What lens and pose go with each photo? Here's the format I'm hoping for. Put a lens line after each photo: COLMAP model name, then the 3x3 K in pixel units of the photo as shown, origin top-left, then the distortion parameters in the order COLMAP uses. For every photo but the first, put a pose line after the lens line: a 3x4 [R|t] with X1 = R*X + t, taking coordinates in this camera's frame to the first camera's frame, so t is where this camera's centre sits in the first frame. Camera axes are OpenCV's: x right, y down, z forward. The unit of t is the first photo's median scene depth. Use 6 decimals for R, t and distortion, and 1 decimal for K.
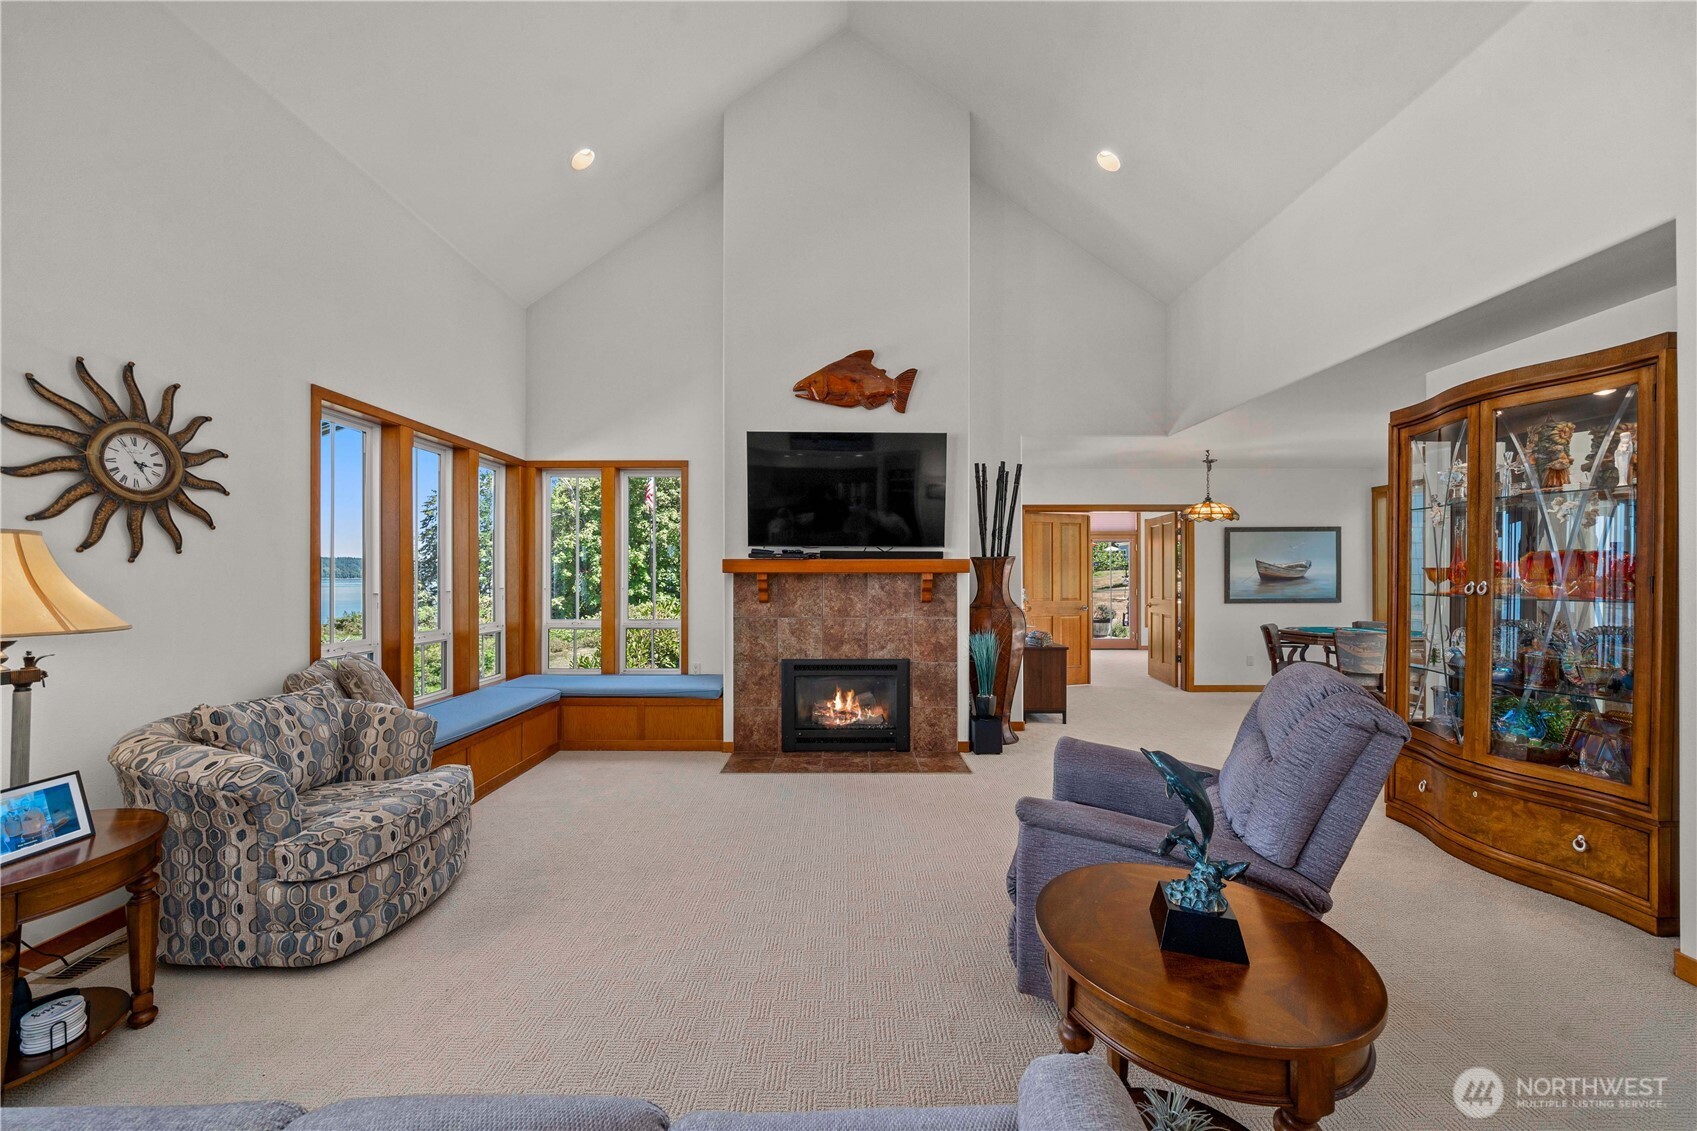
lens RADIAL K [[630.9, 0, 848.5], [0, 630.9, 571.8], [0, 0, 1]] dist [-0.001189, -0.000097]
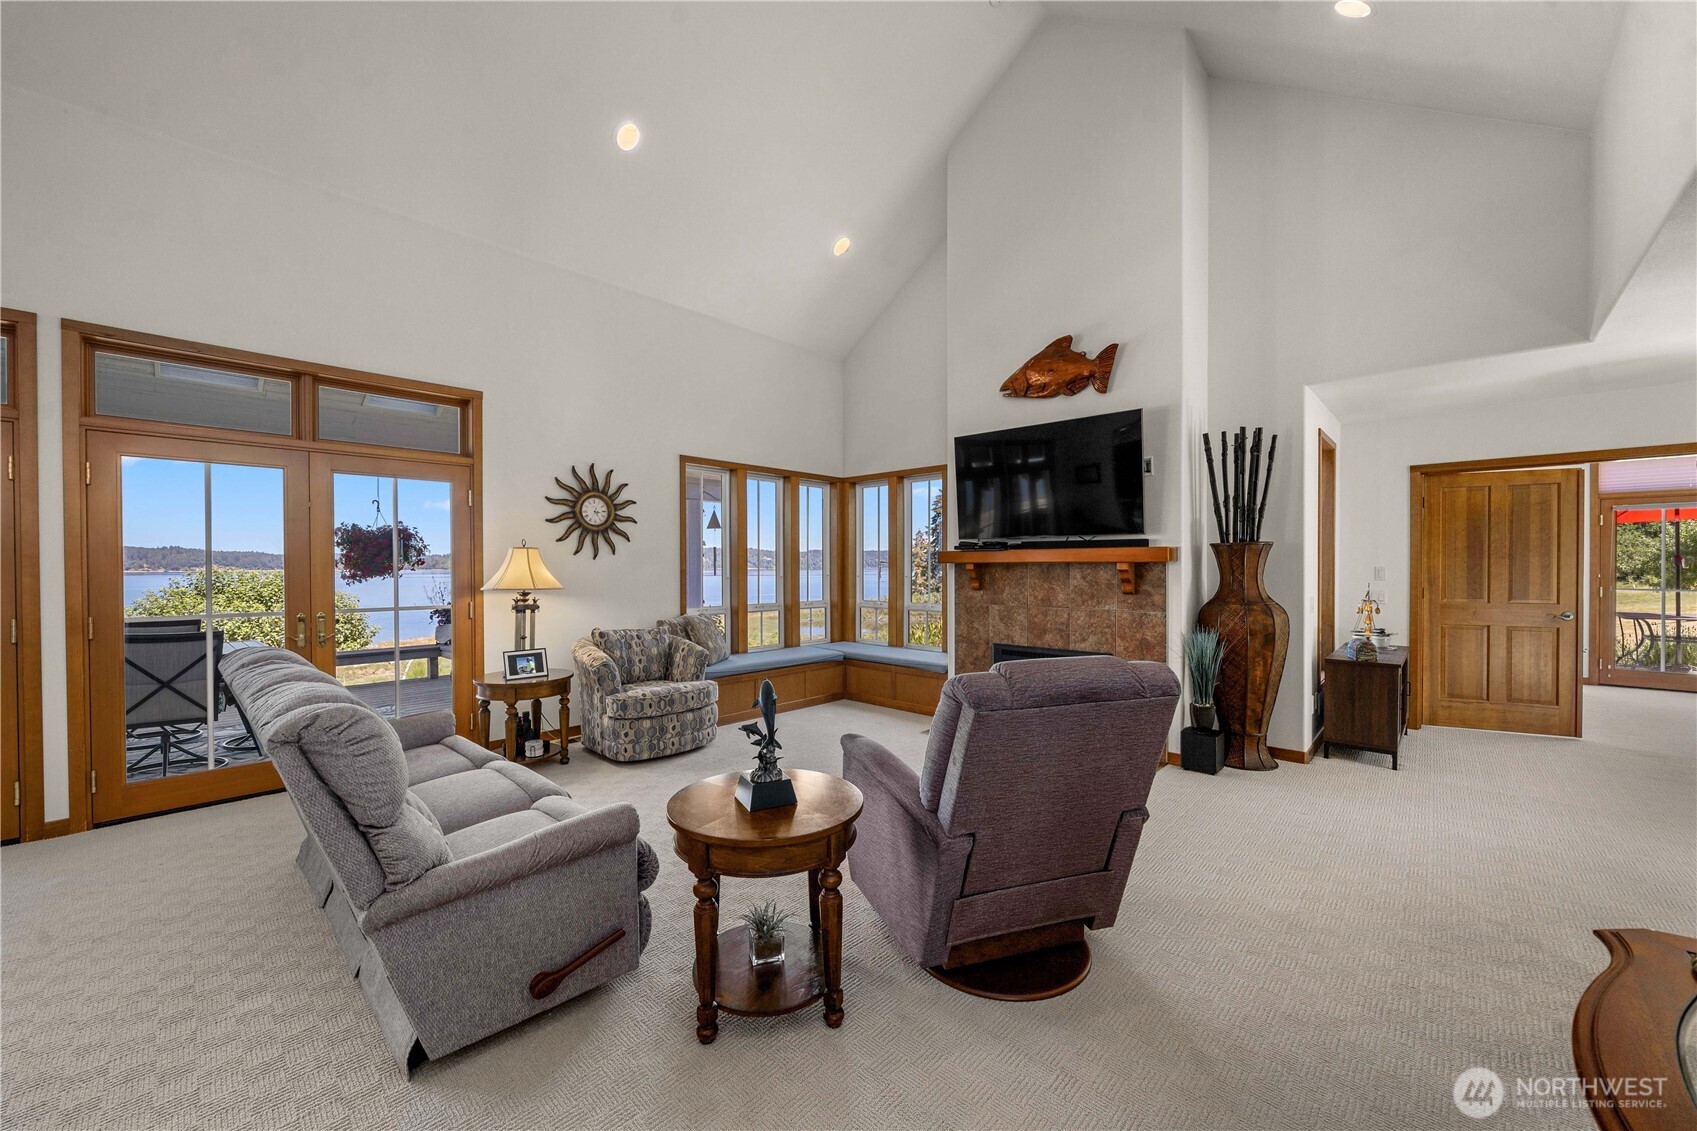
lens RADIAL K [[645.5, 0, 794.8], [0, 645.5, 569.8], [0, 0, 1]] dist [0.008047, -0.009174]
pose [[0.699068, 0.004145, -0.715044, 0.468629], [0.005030, 0.999930, 0.010715, -0.000078], [0.715038, -0.011087, 0.698998, -0.010859]]
